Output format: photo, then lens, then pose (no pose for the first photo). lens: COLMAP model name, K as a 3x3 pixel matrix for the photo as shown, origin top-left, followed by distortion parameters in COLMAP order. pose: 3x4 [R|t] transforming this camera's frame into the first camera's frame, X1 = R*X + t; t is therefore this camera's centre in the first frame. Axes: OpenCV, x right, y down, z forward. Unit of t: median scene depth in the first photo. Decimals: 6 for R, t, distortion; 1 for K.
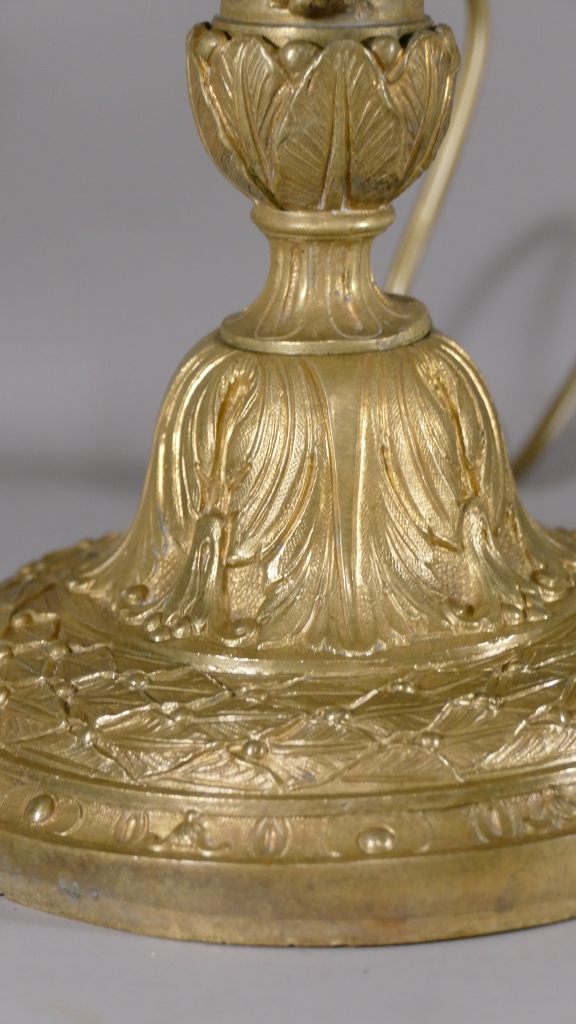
lens RADIAL K [[2828.9, 0, 288.0], [0, 2828.9, 512.0], [0, 0, 1]] dist [-0.211882, -1.894097]
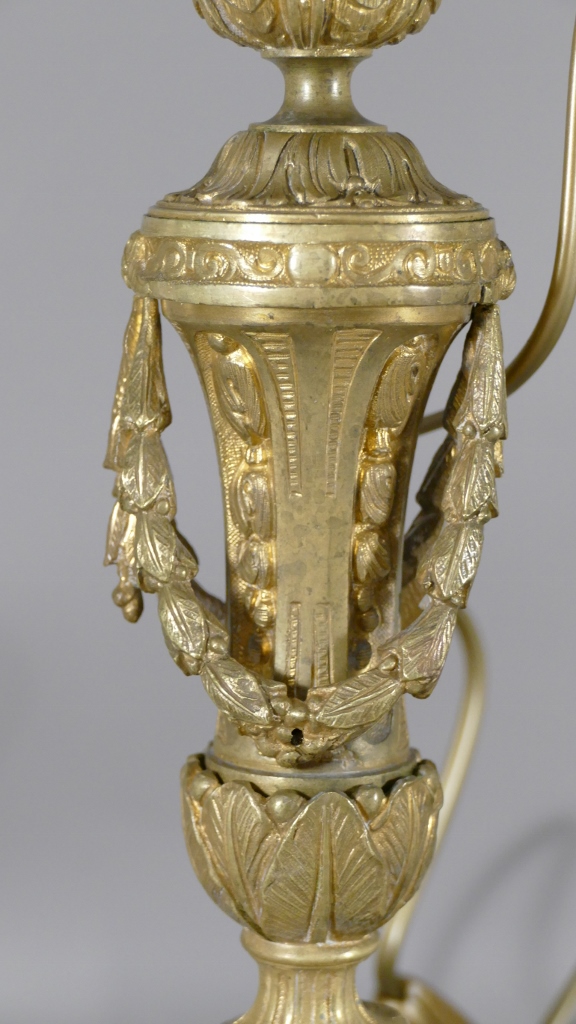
lens RADIAL K [[2828.9, 0, 288.0], [0, 2828.9, 512.0], [0, 0, 1]] dist [-0.211882, -1.894097]
pose [[0.999766, 0.013495, -0.016911, 0.020412], [-0.015517, 0.991934, -0.125800, -0.135820], [0.015076, 0.126033, 0.991911, -0.050388]]
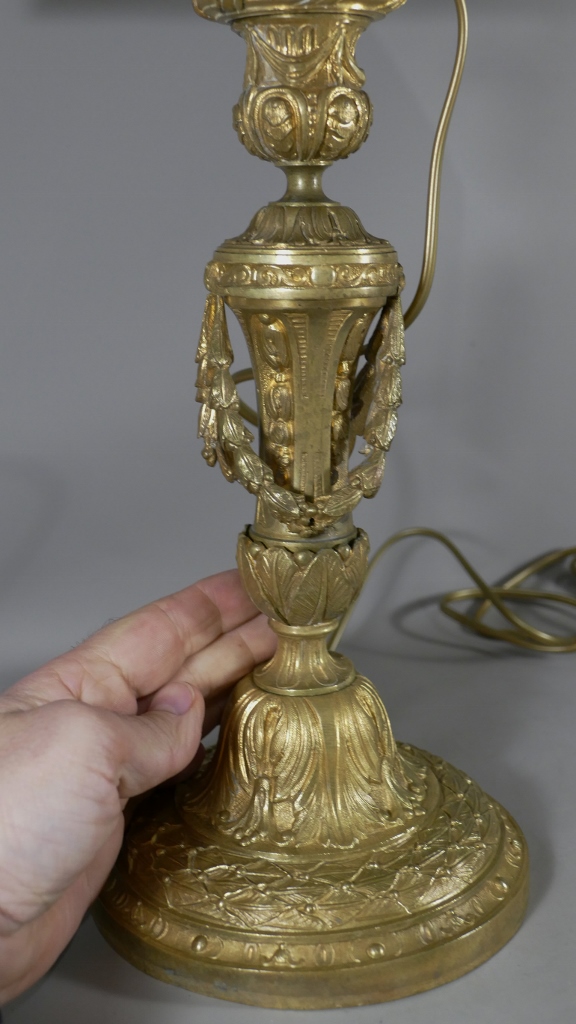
lens RADIAL K [[1247.5, 0, 288.0], [0, 1247.5, 512.0], [0, 0, 1]] dist [-0.063413, 0.033366]
pose [[0.979978, -0.045377, 0.193868, -0.177440], [0.051381, 0.998339, -0.026049, -0.168504], [-0.192364, 0.035488, 0.980682, 0.113140]]
